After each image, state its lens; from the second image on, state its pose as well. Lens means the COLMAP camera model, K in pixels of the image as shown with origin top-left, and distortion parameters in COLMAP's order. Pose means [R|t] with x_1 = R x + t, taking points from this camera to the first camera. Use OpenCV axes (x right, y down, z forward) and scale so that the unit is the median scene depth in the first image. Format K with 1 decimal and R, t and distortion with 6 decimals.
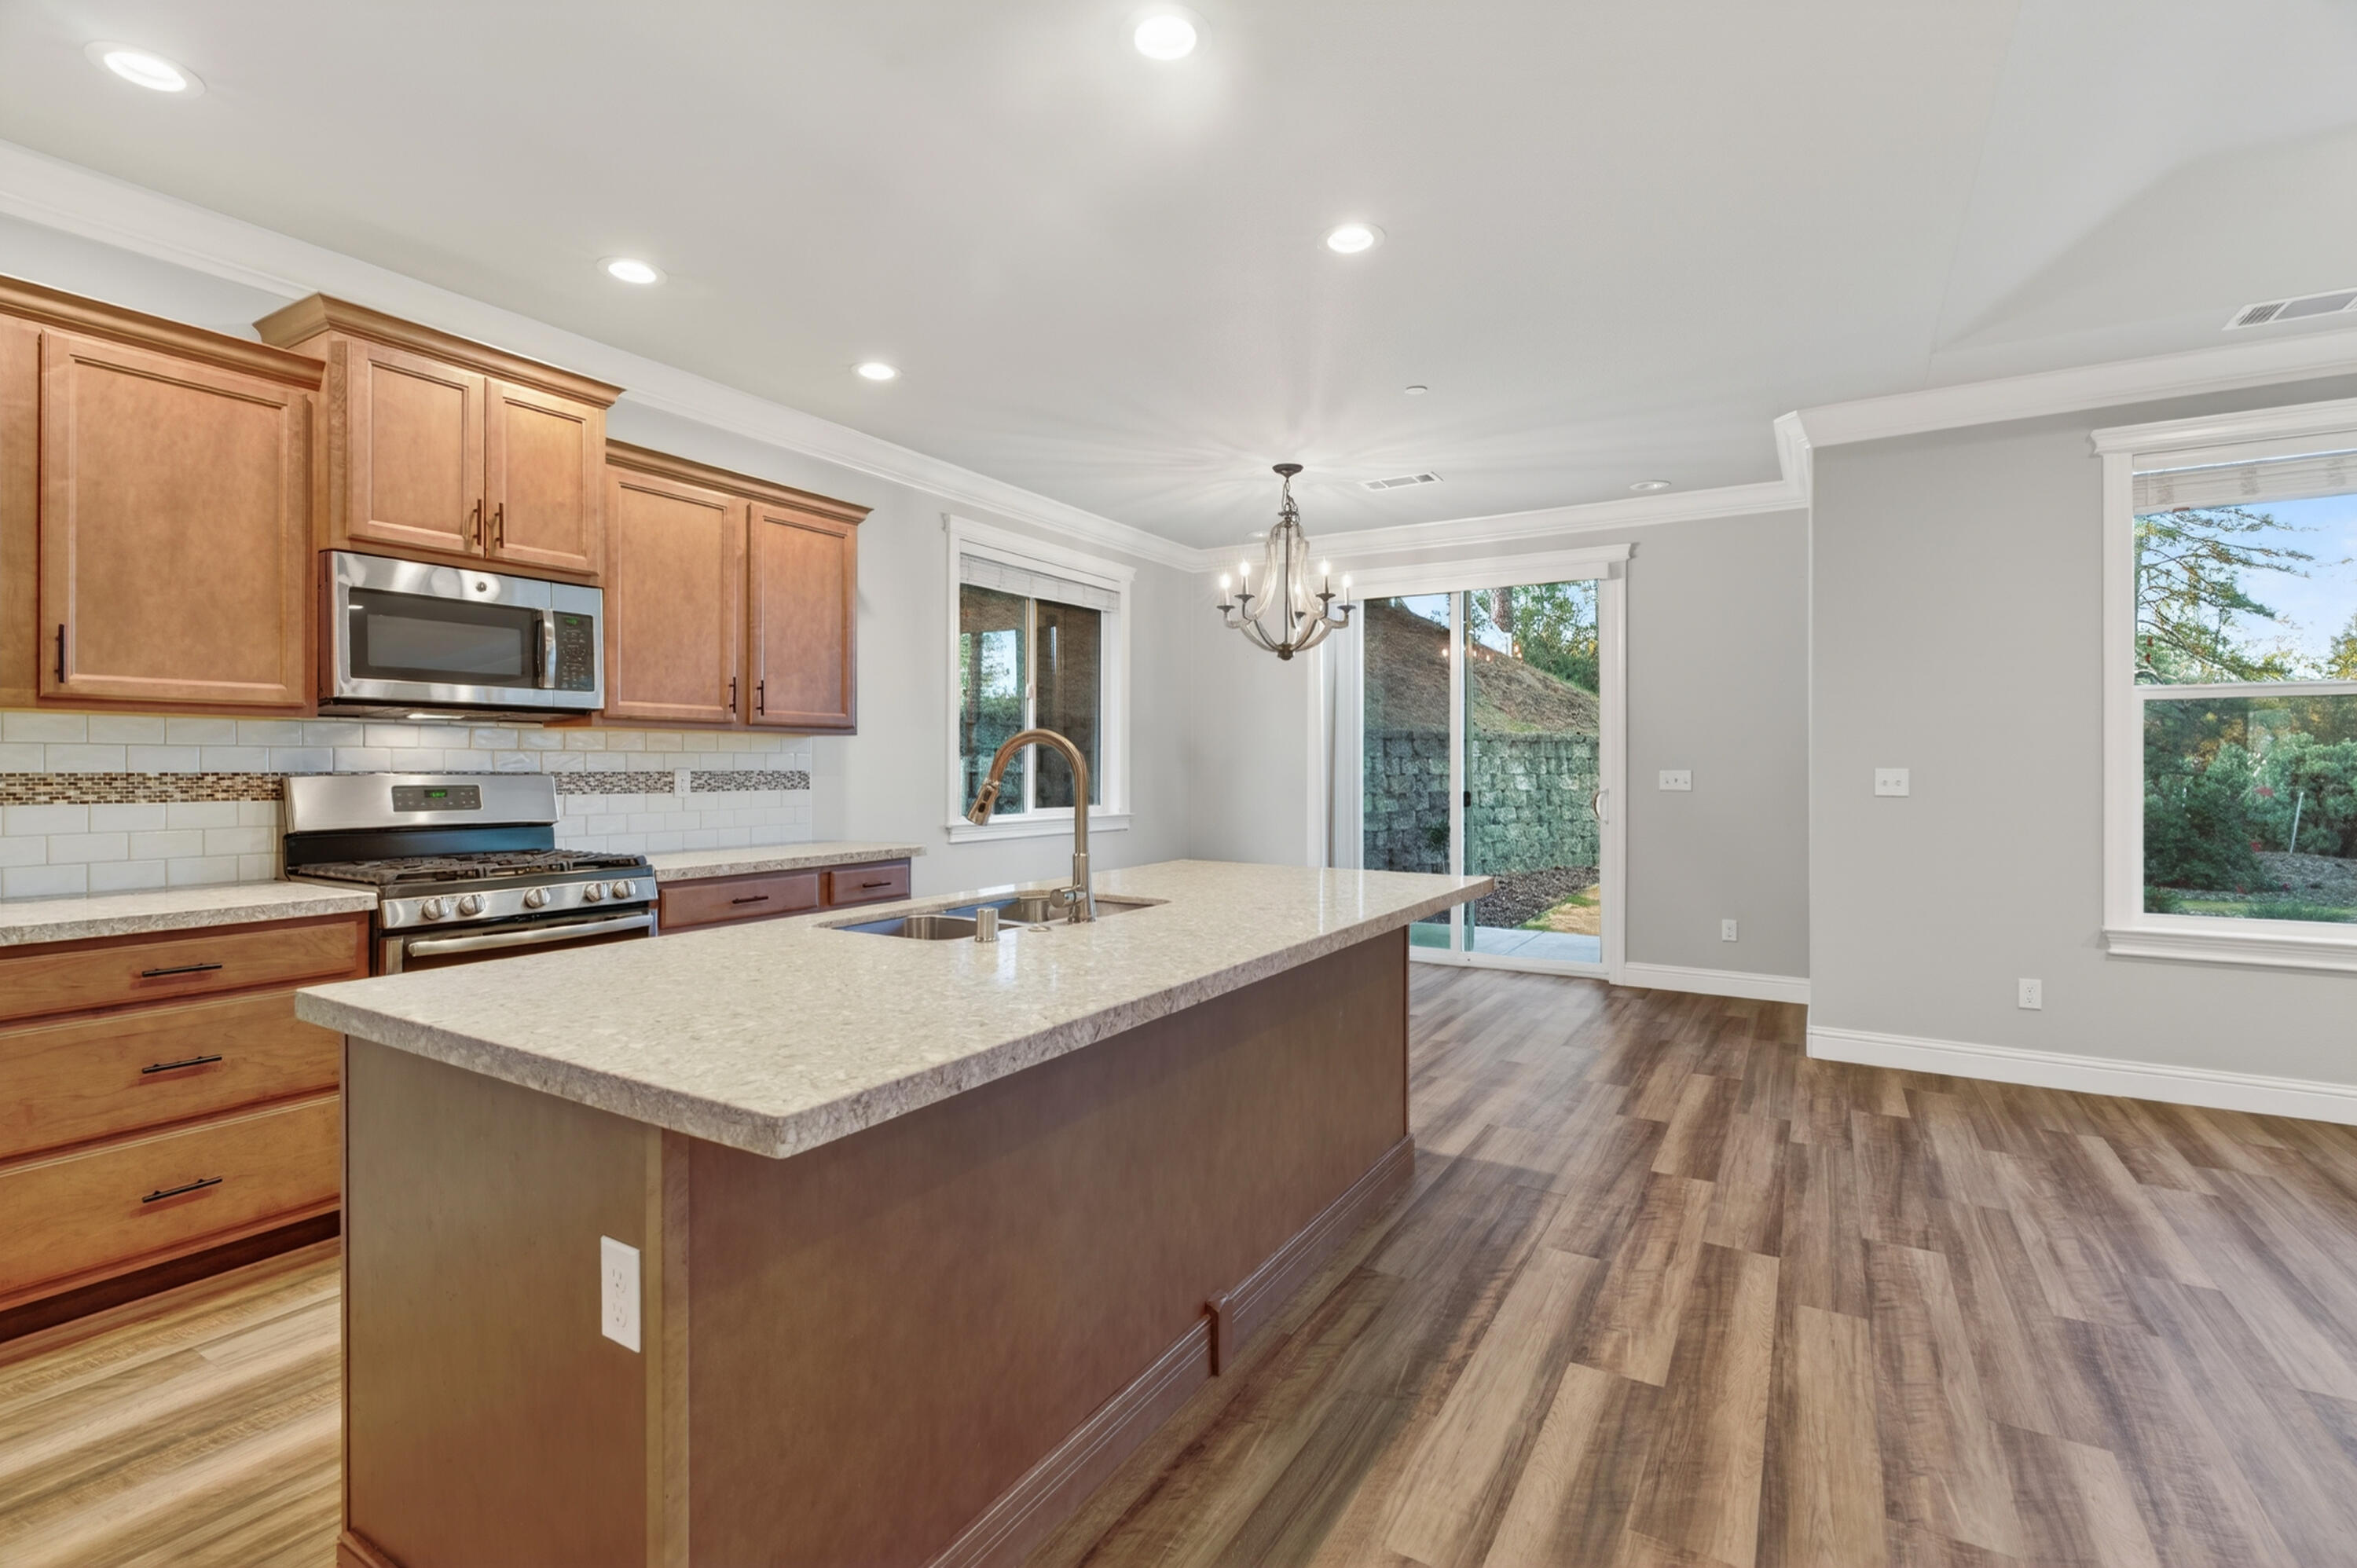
lens RADIAL K [[1068.9, 0, 1168.0], [0, 1068.9, 763.8], [0, 0, 1]] dist [-0.001708, 0.000632]
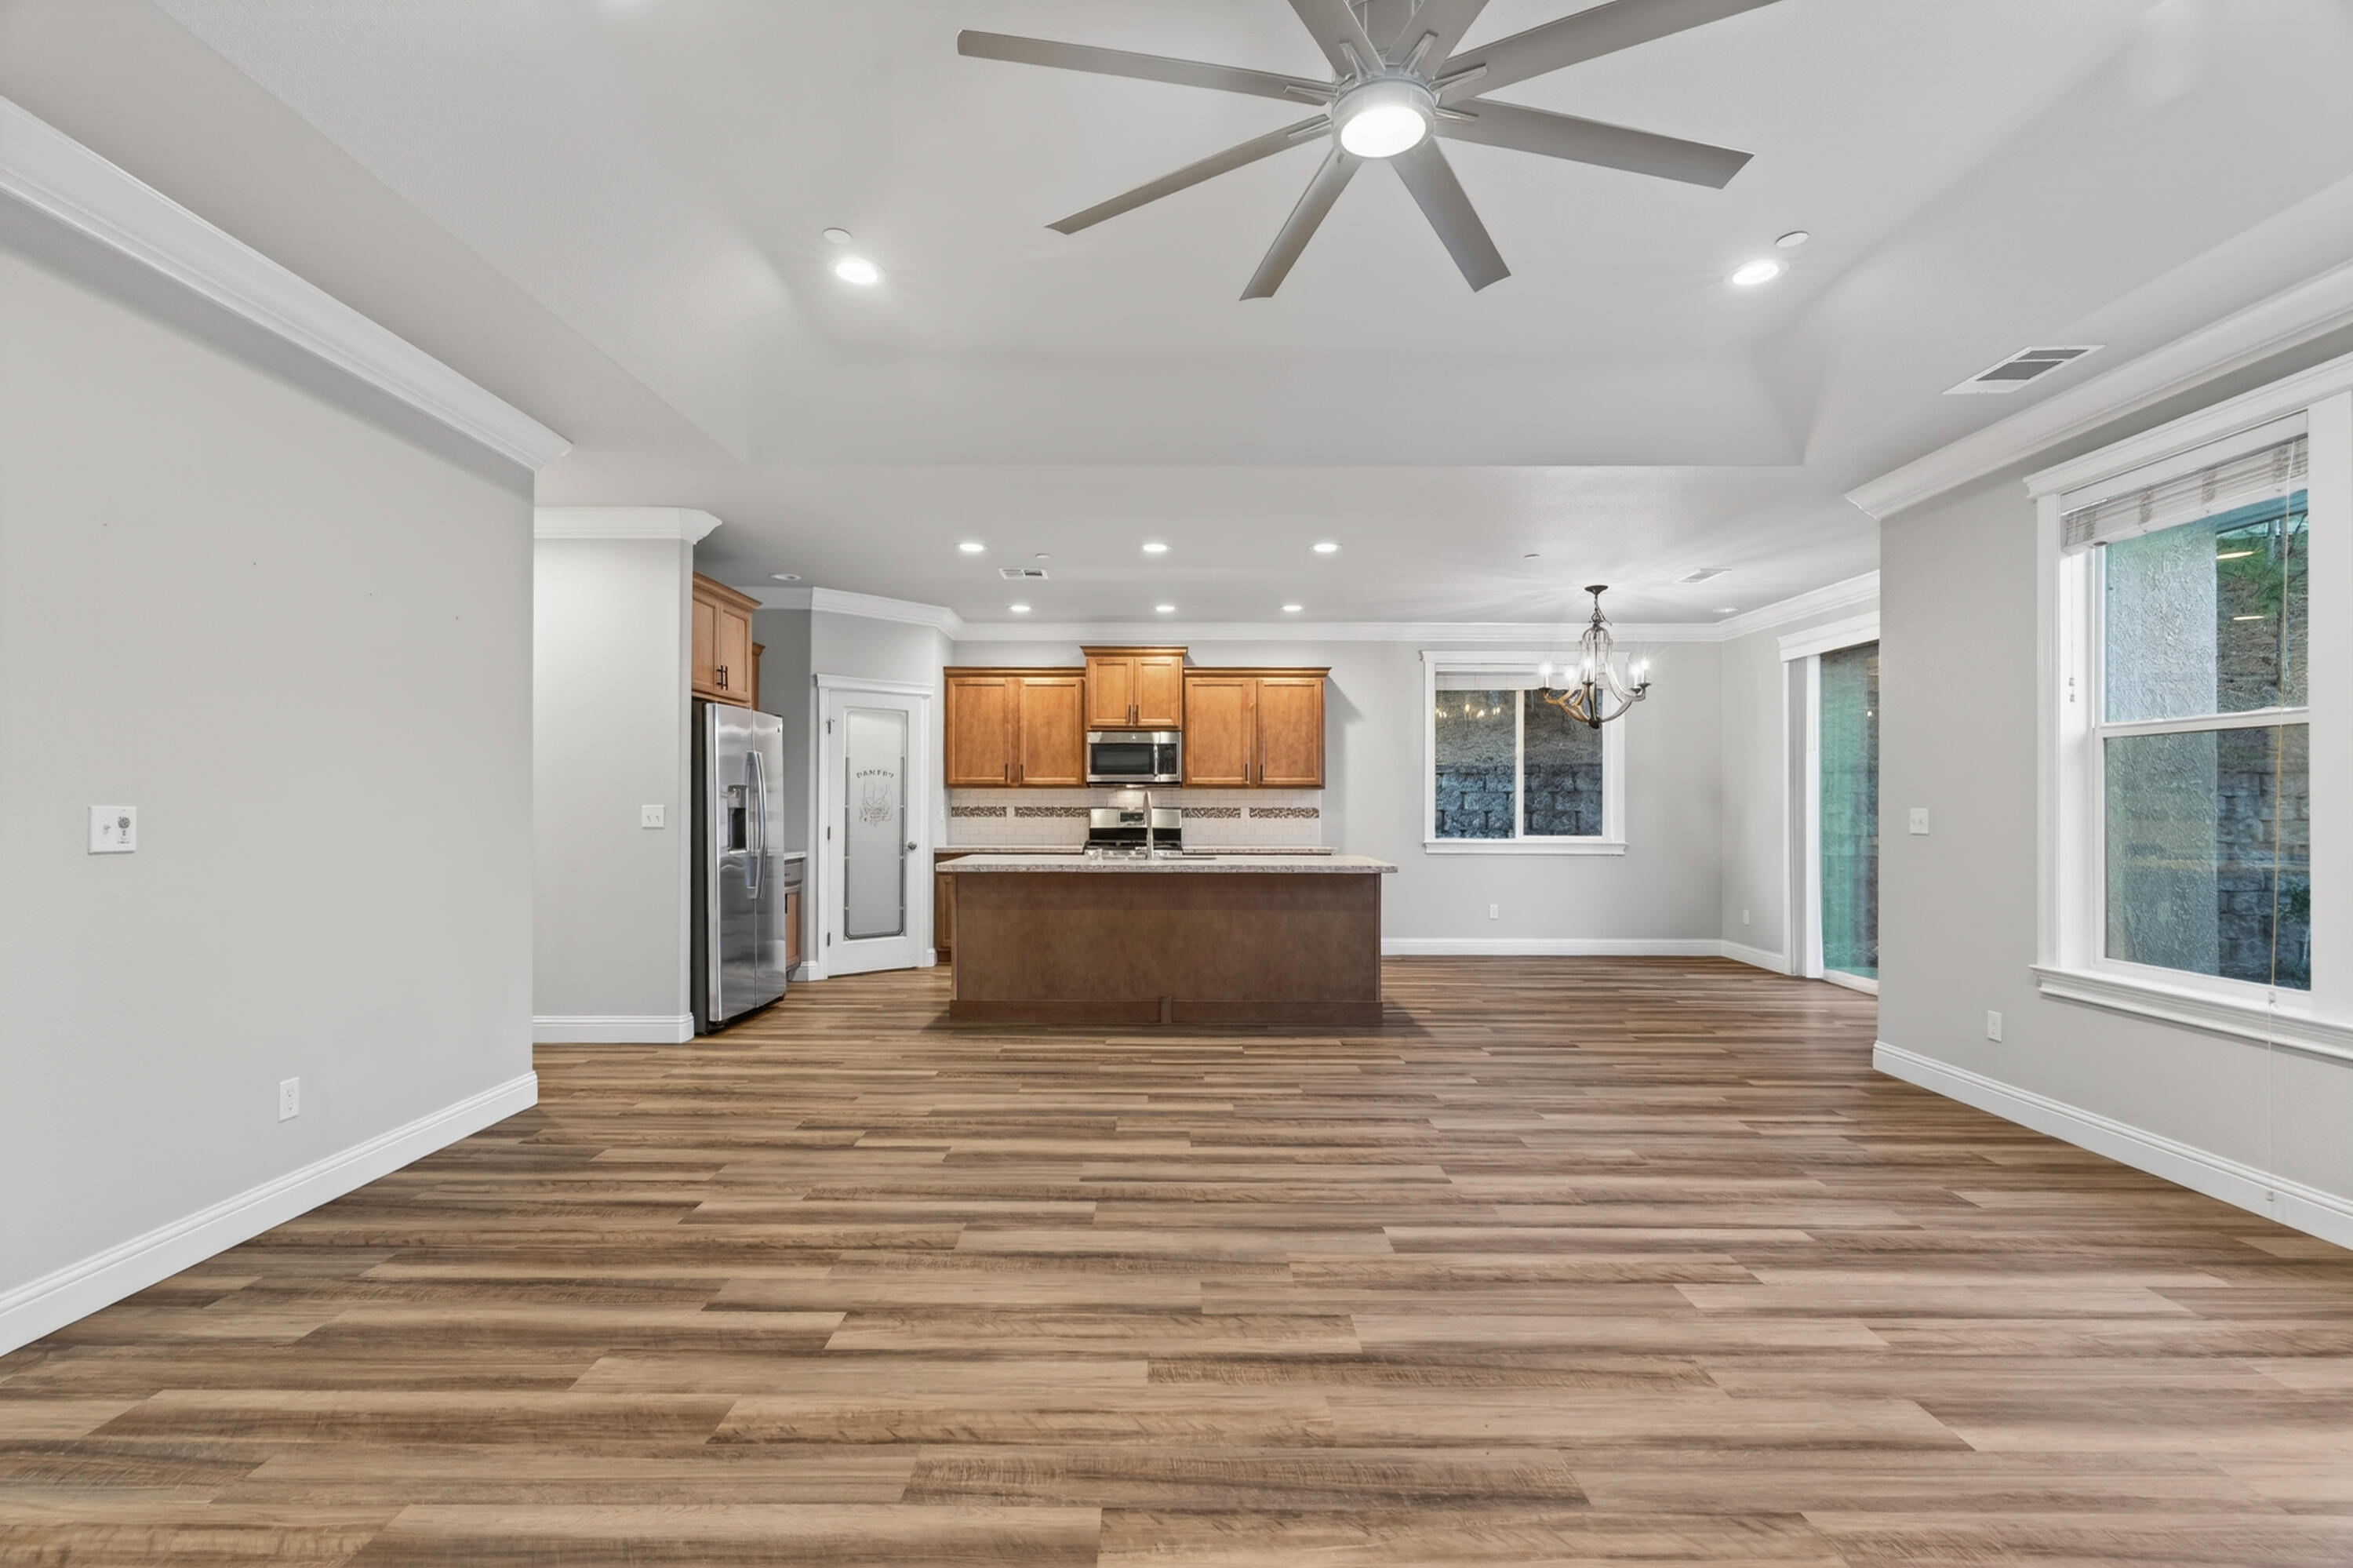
lens RADIAL K [[1067.2, 0, 1160.8], [0, 1067.2, 795.2], [0, 0, 1]] dist [-0.001708, 0.000632]
pose [[0.511685, -0.007616, -0.859140, 1.640646], [-0.000249, 0.999959, -0.009013, 0.001209], [0.859173, 0.004826, 0.511662, -0.288763]]
